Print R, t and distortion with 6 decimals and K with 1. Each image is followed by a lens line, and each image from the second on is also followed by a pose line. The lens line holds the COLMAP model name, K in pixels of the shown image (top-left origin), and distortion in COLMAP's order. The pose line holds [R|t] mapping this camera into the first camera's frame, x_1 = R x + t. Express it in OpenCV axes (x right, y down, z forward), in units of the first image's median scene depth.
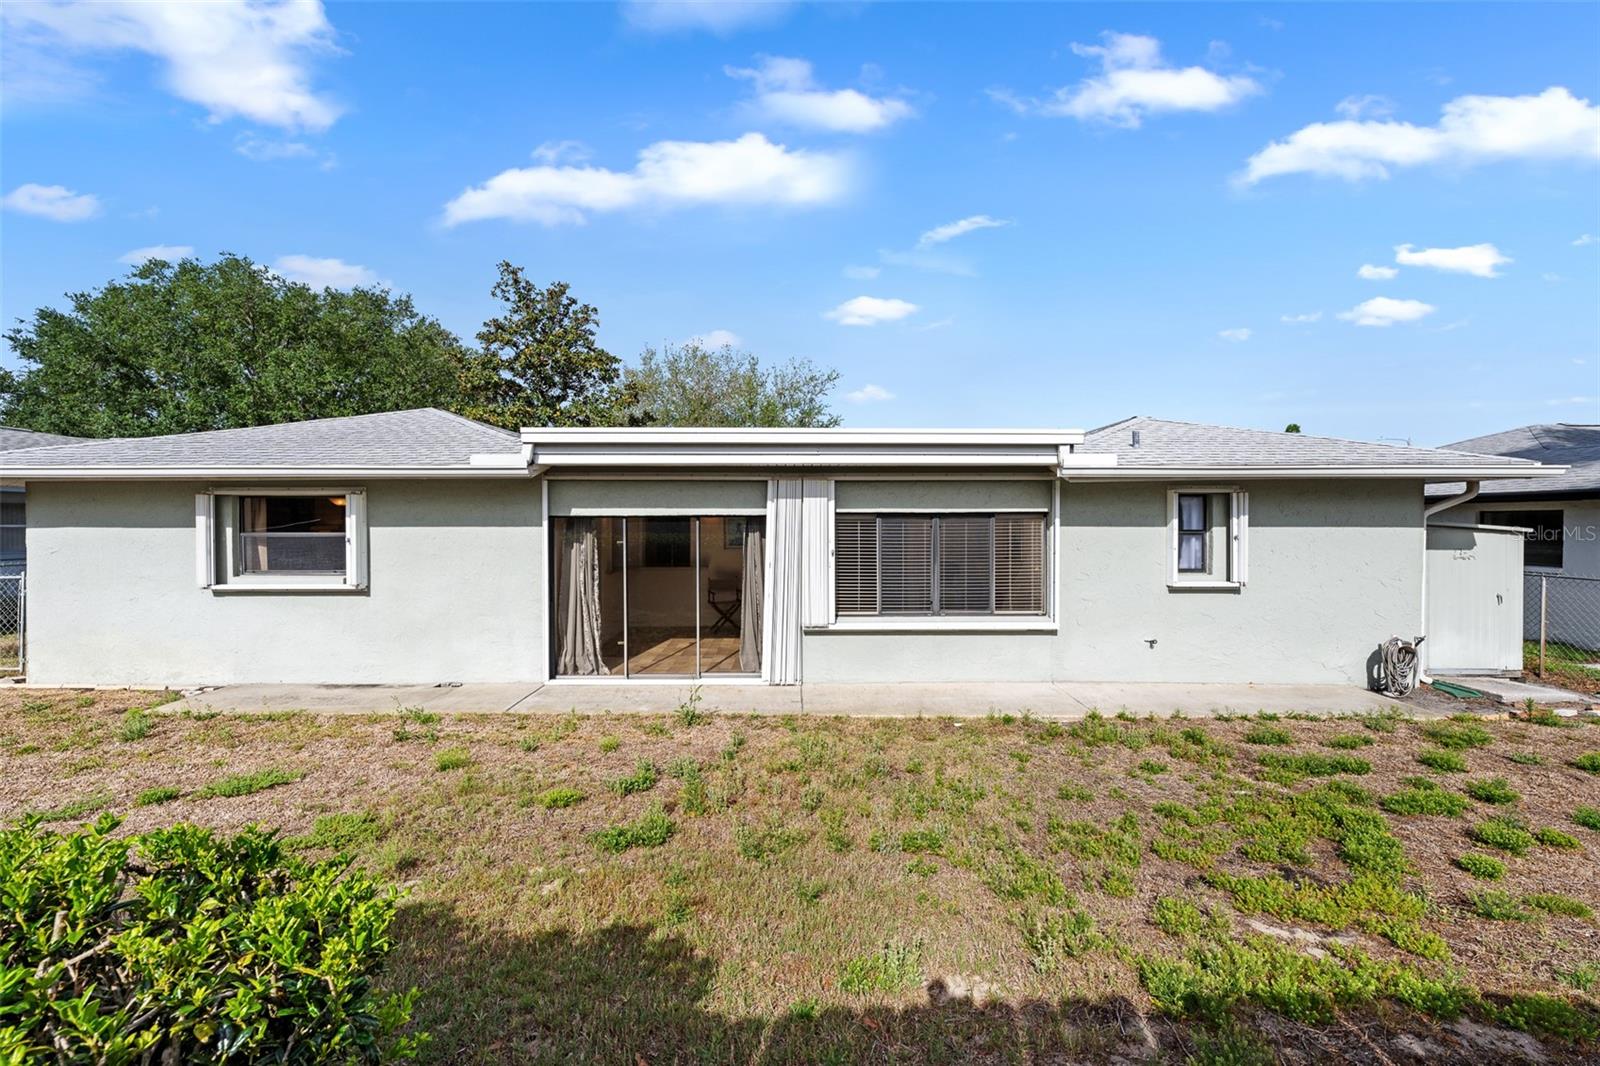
lens RADIAL K [[637.9, 0, 796.4], [0, 637.9, 529.2], [0, 0, 1]] dist [-0.002378, 0.000595]
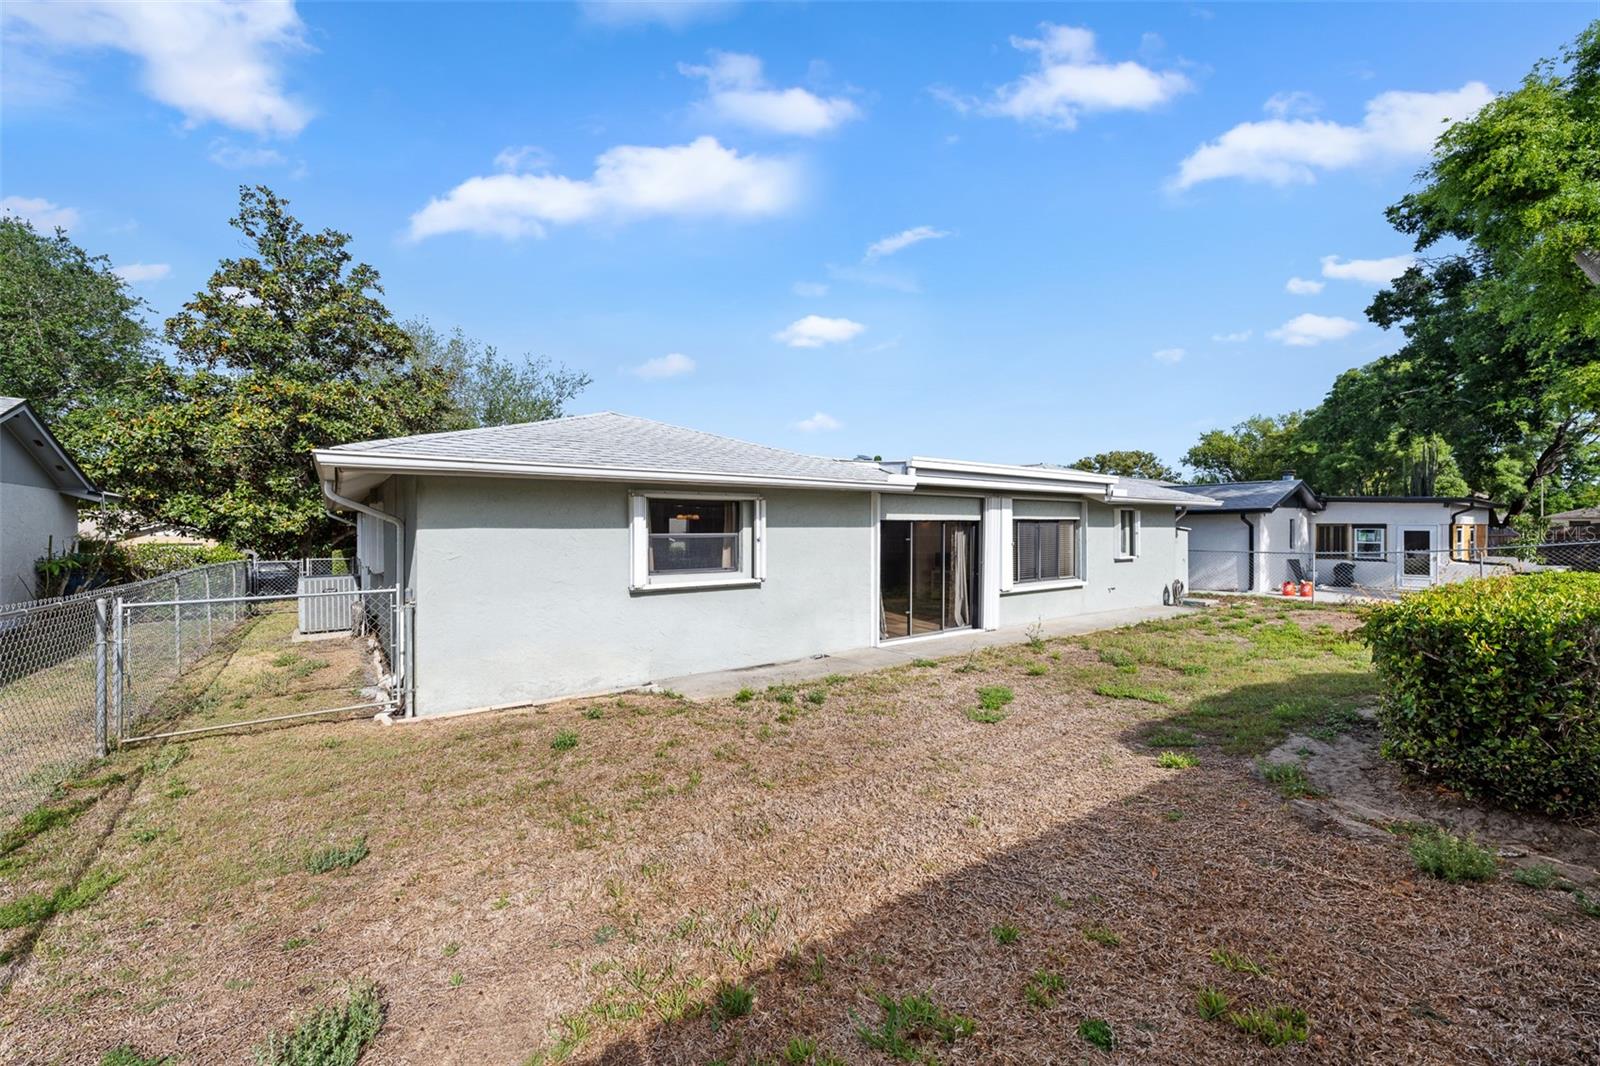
lens RADIAL K [[637.9, 0, 785.3], [0, 637.9, 532.0], [0, 0, 1]] dist [-0.002378, 0.000595]
pose [[0.807973, -0.003625, 0.589208, -1.308866], [0.007077, 0.999969, -0.003552, 0.008275], [-0.589176, 0.007040, 0.807974, 0.045367]]
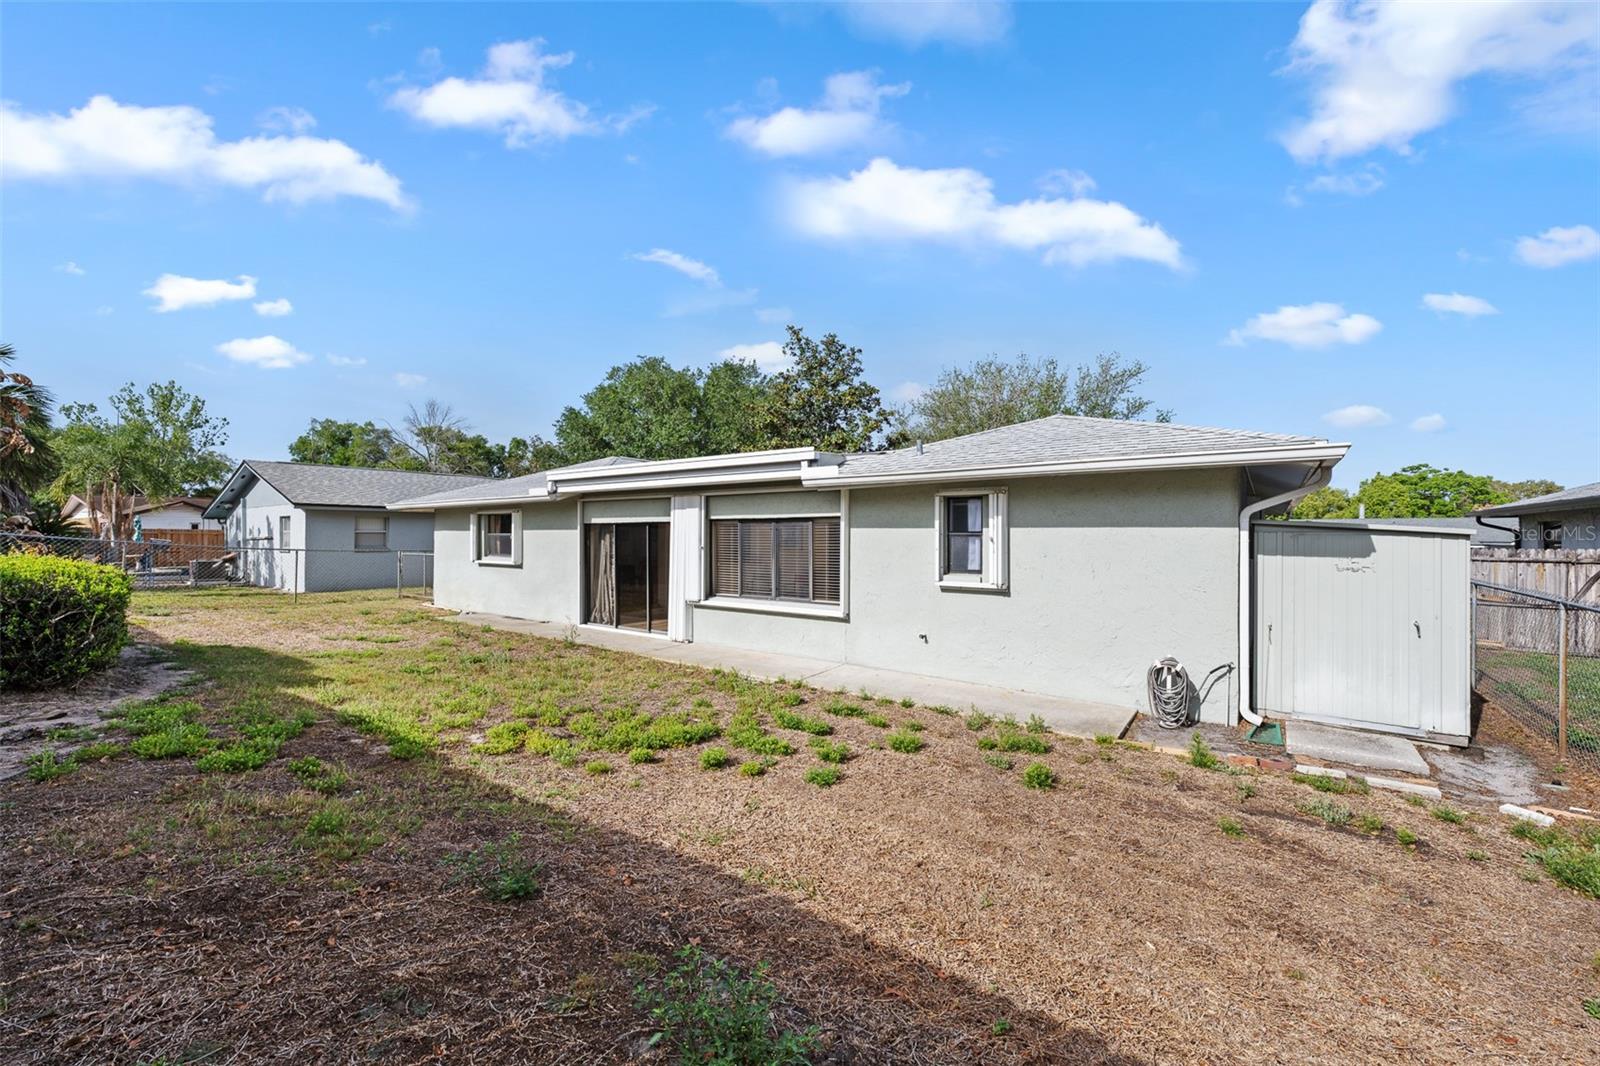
lens RADIAL K [[637.9, 0, 804.6], [0, 637.9, 533.2], [0, 0, 1]] dist [-0.002378, 0.000595]
pose [[0.804799, 0.000108, -0.593548, 1.028385], [-0.008854, 0.999891, -0.011824, 0.018328], [0.593482, 0.014771, 0.804712, 0.025003]]
